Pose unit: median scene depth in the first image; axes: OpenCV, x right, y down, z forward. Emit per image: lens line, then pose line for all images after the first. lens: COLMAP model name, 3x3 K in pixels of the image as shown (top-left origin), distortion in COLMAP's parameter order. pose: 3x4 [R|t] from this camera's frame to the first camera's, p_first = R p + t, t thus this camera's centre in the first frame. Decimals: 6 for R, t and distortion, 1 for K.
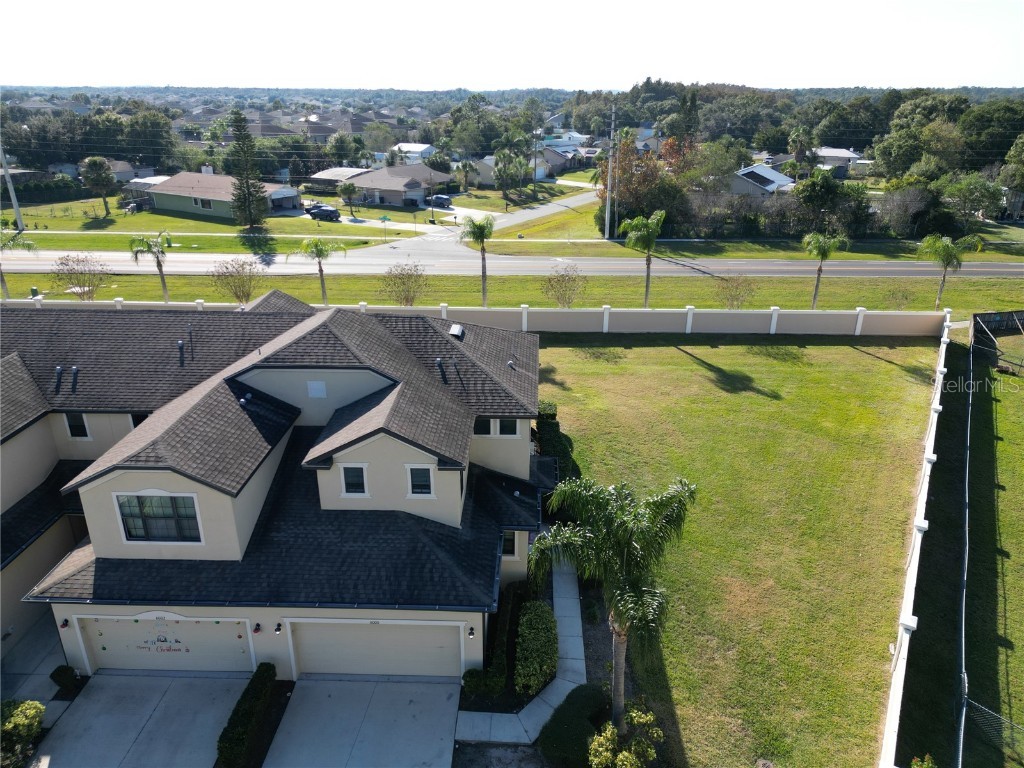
lens RADIAL K [[720.3, 0, 510.1], [0, 720.3, 384.3], [0, 0, 1]] dist [0.078858, -0.082365]
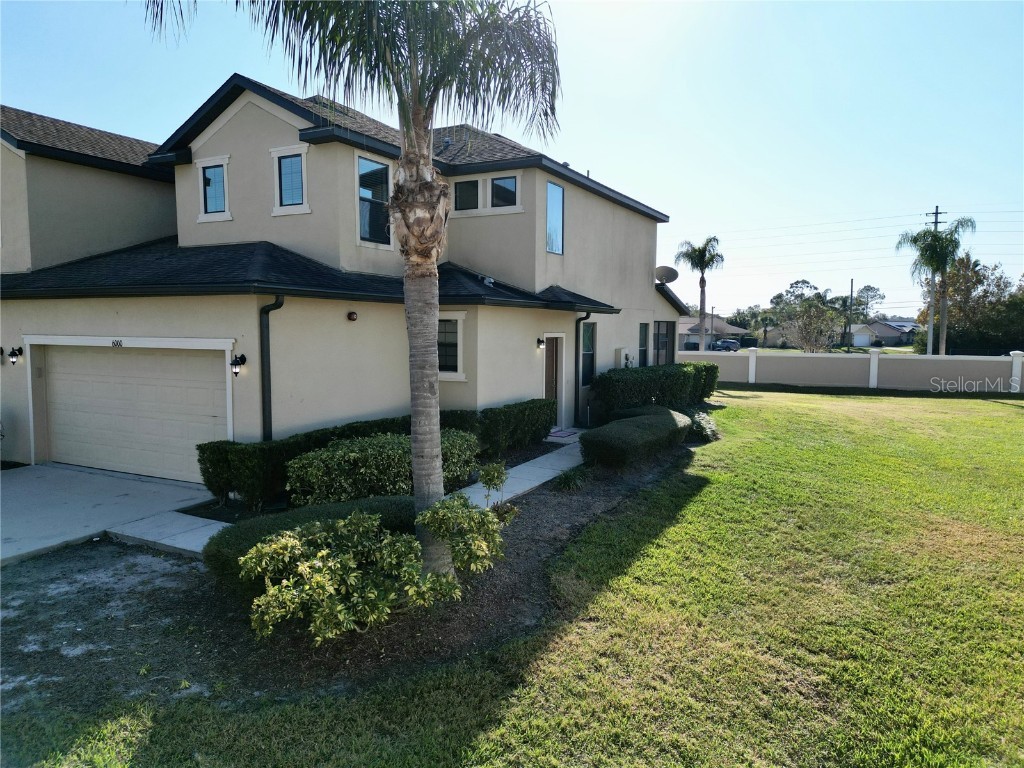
lens RADIAL K [[720.3, 0, 510.1], [0, 720.3, 384.3], [0, 0, 1]] dist [0.078858, -0.082365]
pose [[0.897549, 0.037709, -0.439298, 0.311066], [-0.170668, 0.948382, -0.267290, 0.423510], [0.406543, 0.314880, 0.857655, 0.601438]]
